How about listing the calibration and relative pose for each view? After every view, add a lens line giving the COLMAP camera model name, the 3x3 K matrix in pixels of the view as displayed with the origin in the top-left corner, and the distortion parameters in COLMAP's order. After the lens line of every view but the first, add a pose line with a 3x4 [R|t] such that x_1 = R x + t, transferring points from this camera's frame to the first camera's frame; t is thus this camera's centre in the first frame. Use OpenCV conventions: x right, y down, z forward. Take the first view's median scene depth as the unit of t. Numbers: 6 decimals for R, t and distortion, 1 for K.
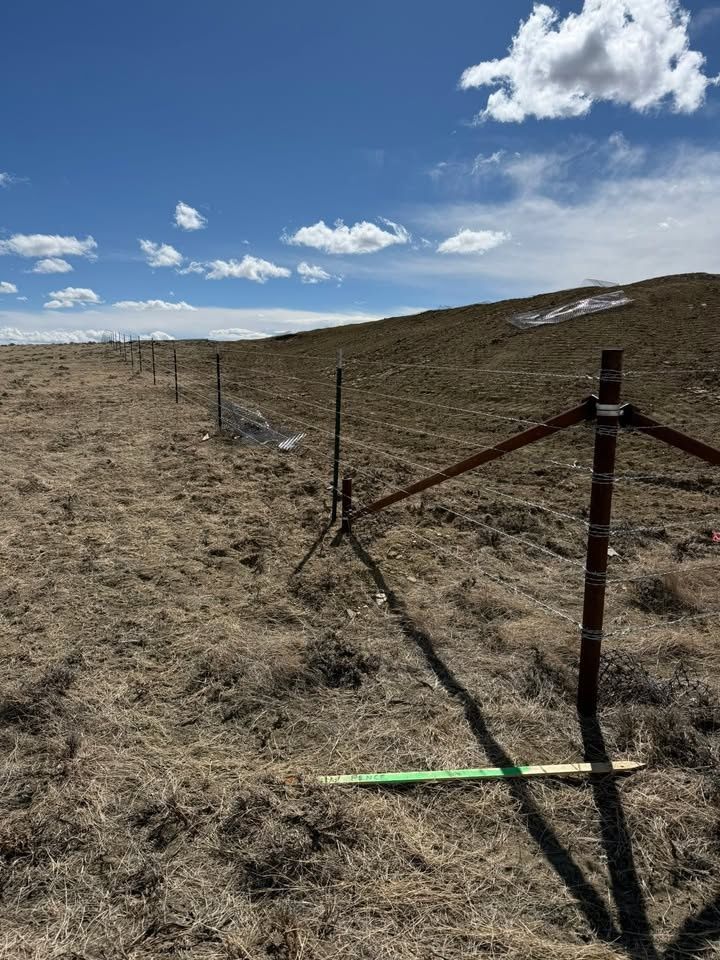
lens RADIAL K [[679.5, 0, 365.2], [0, 679.5, 477.2], [0, 0, 1]] dist [0.058620, -0.009510]
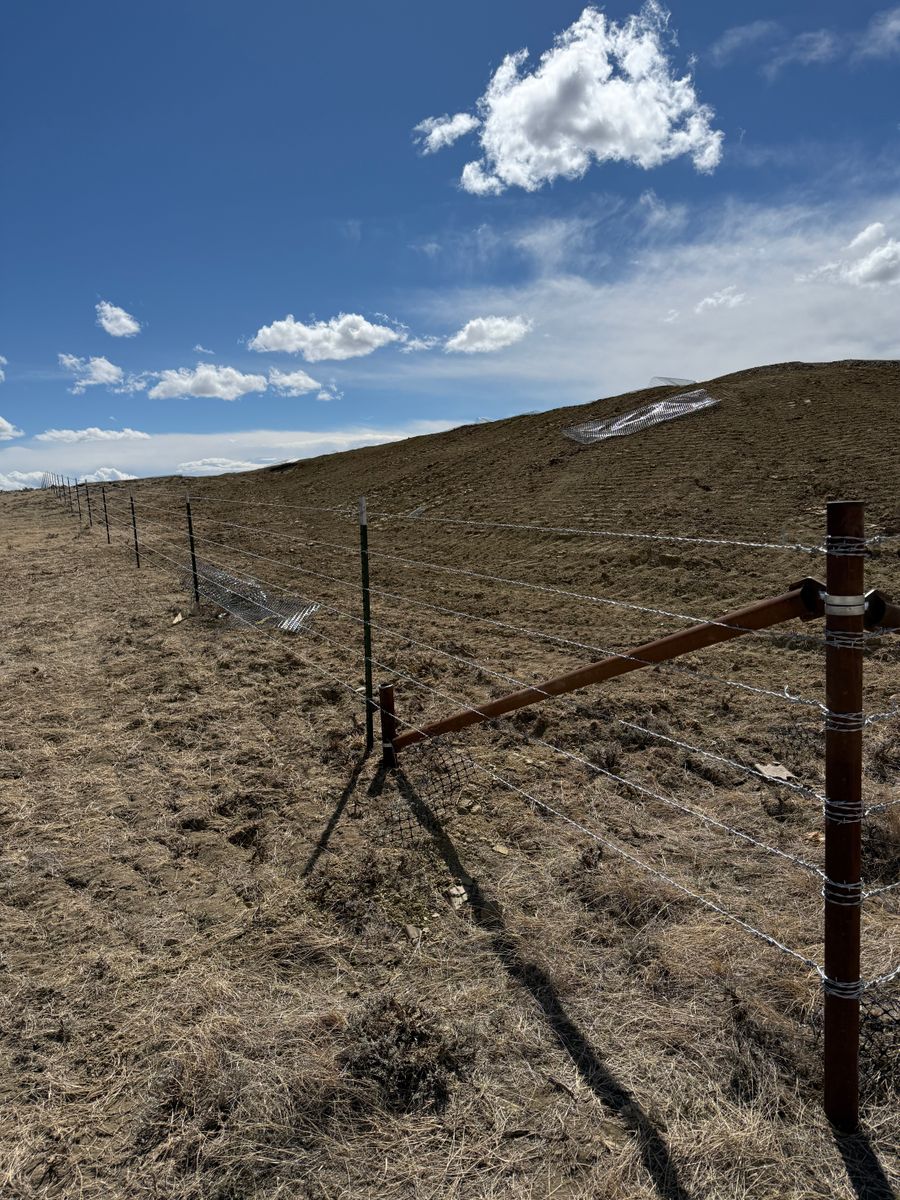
lens RADIAL K [[810.1, 0, 483.6], [0, 810.1, 600.7], [0, 0, 1]] dist [0.037609, -0.073817]
pose [[0.990836, -0.078010, 0.110267, -0.014809], [0.080531, 0.996579, -0.018589, -0.075262], [-0.108440, 0.027298, 0.993728, 0.233831]]
